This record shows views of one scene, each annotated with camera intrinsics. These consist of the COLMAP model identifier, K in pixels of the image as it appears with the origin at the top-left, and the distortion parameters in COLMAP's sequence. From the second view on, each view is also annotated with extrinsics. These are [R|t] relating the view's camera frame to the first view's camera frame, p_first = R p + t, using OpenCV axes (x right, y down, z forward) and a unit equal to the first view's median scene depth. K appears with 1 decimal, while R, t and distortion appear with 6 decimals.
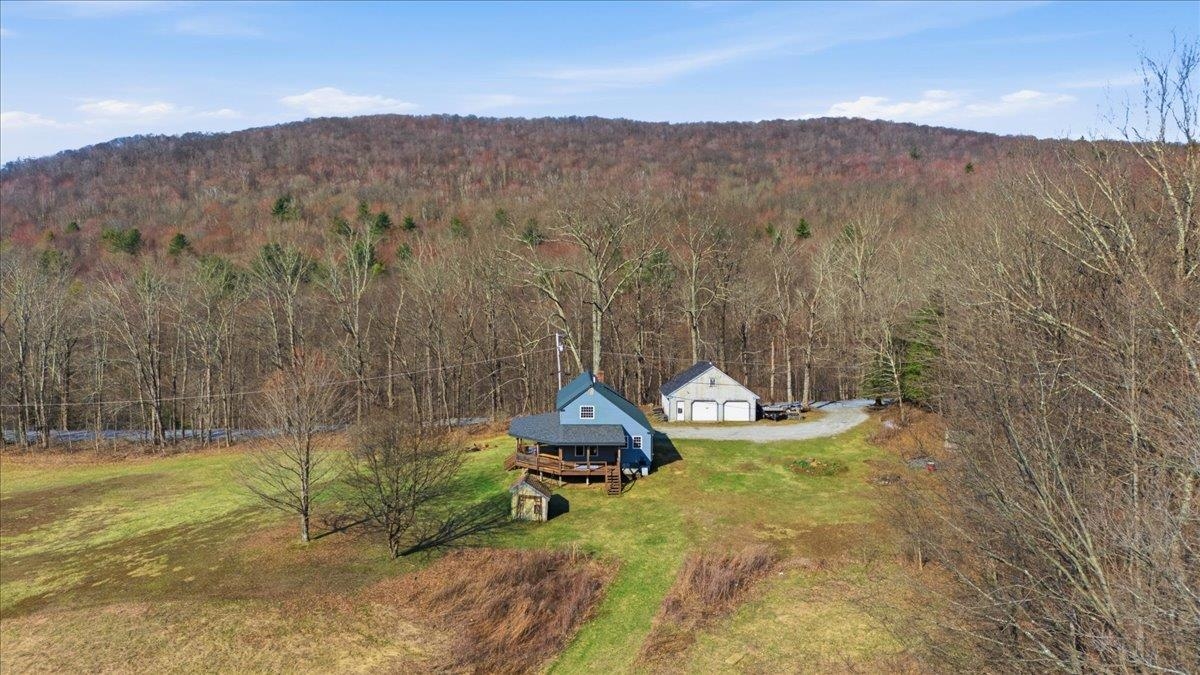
lens RADIAL K [[868.9, 0, 600.0], [0, 868.9, 337.5], [0, 0, 1]] dist [0.071602, -0.059635]
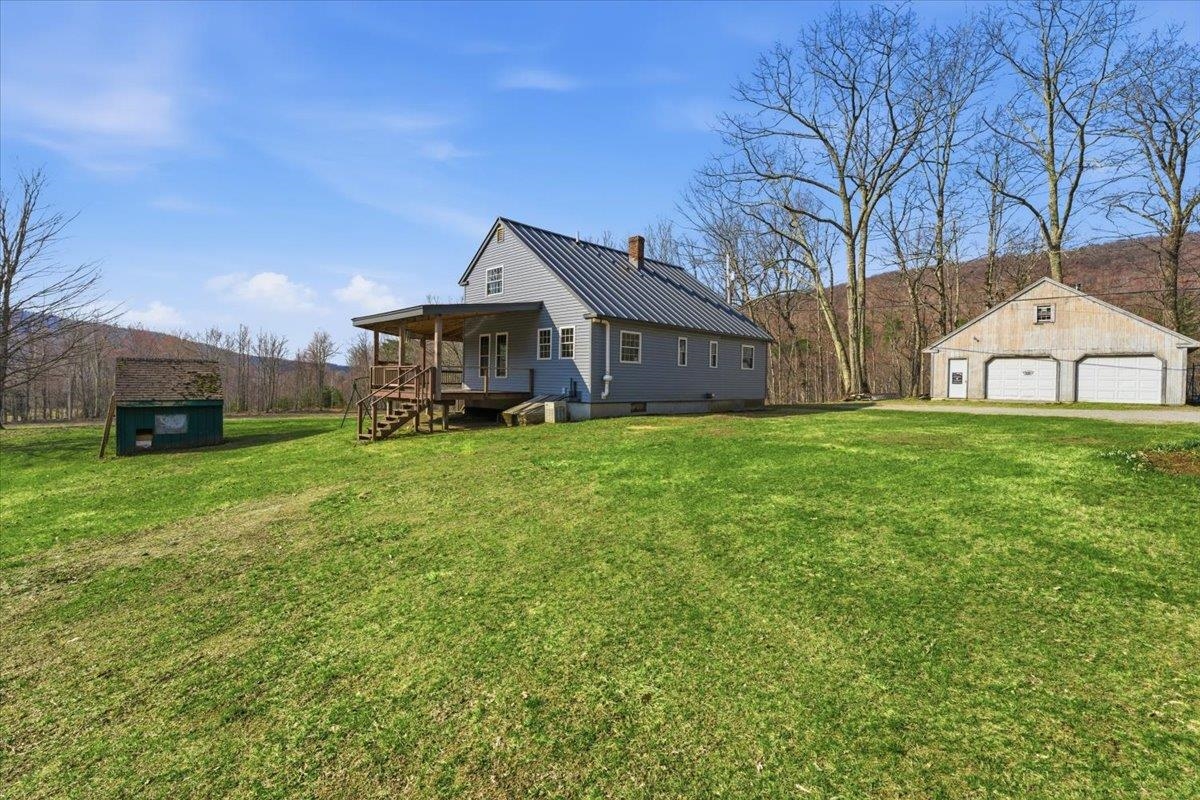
lens RADIAL K [[522.5, 0, 630.1], [0, 522.5, 392.1], [0, 0, 1]] dist [0.014071, -0.000231]
pose [[0.694358, 0.014378, -0.719486, 0.233402], [-0.062721, 0.997205, -0.040603, 0.152180], [0.716892, 0.073320, 0.693319, 0.871325]]
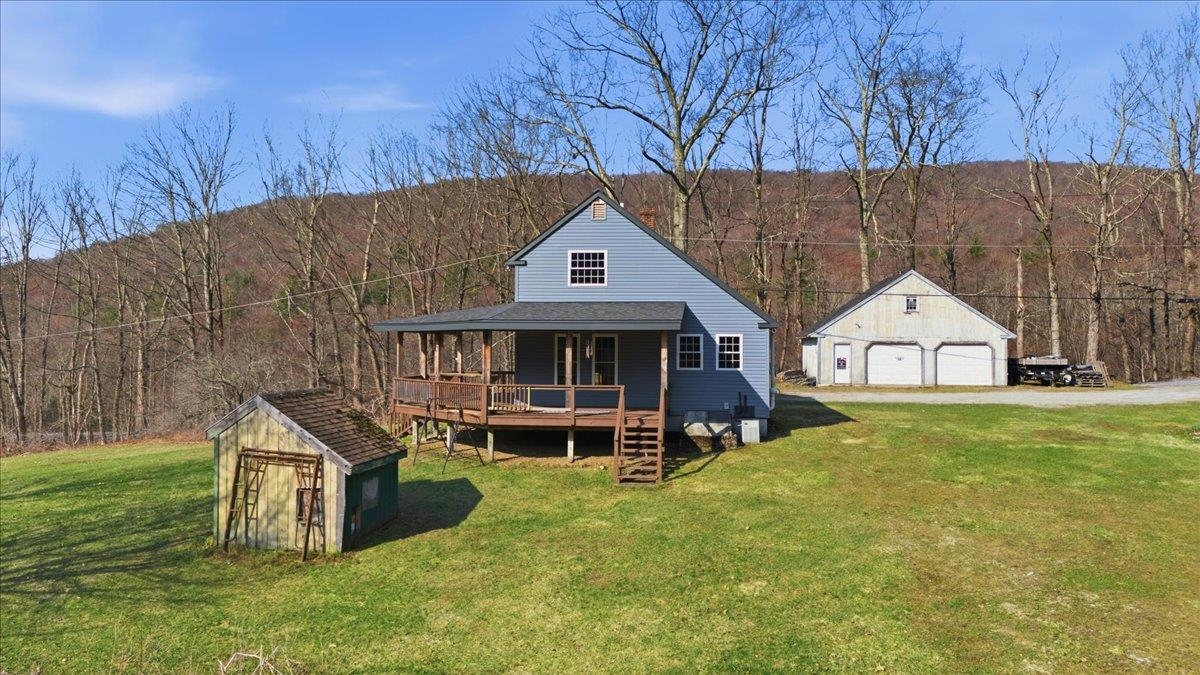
lens RADIAL K [[868.9, 0, 600.0], [0, 868.9, 337.5], [0, 0, 1]] dist [0.071602, -0.059635]
pose [[0.987396, -0.006643, -0.158132, 0.047522], [-0.006498, 0.996575, -0.082436, 0.145791], [0.158138, 0.082425, 0.983971, 0.653853]]
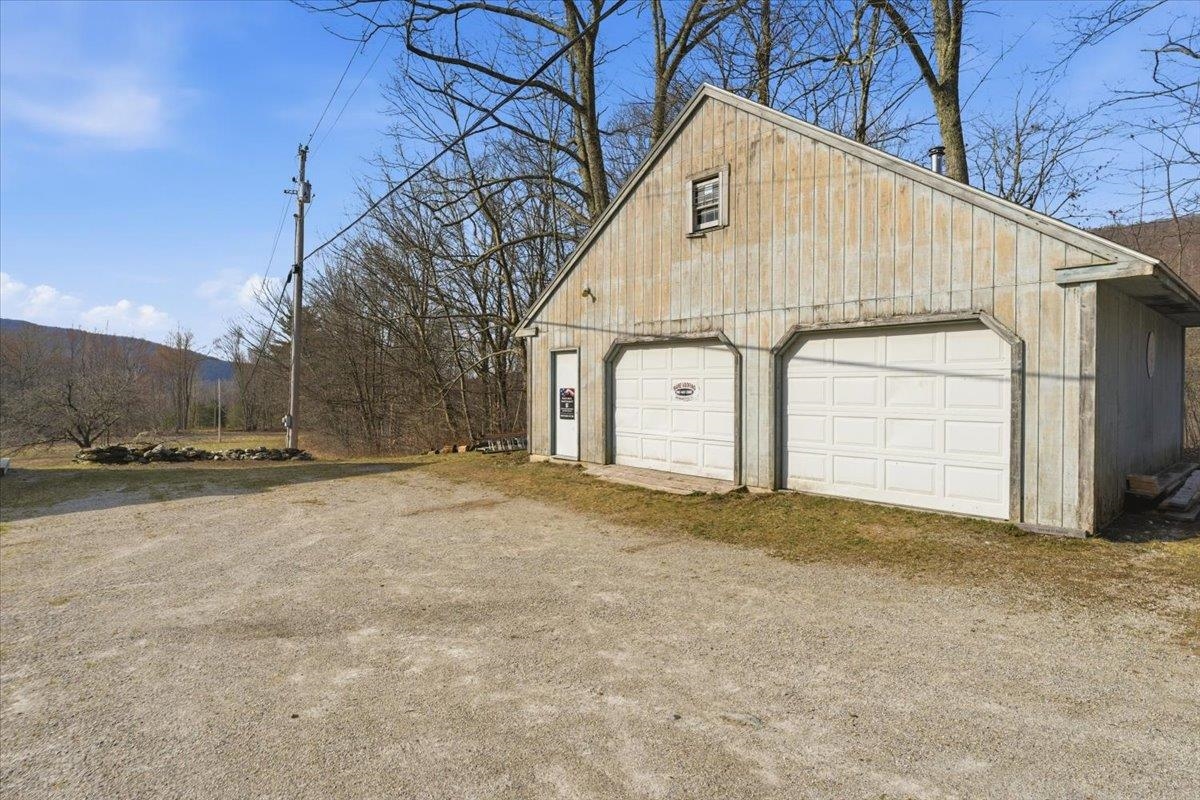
lens RADIAL K [[612.6, 0, 600.0], [0, 612.6, 400.0], [0, 0, 1]] dist [-0.019713, -0.000055]
pose [[0.598456, 0.007027, -0.801125, 0.261069], [-0.057625, 0.997749, -0.034295, 0.114991], [0.799081, 0.066689, 0.597514, 1.222367]]
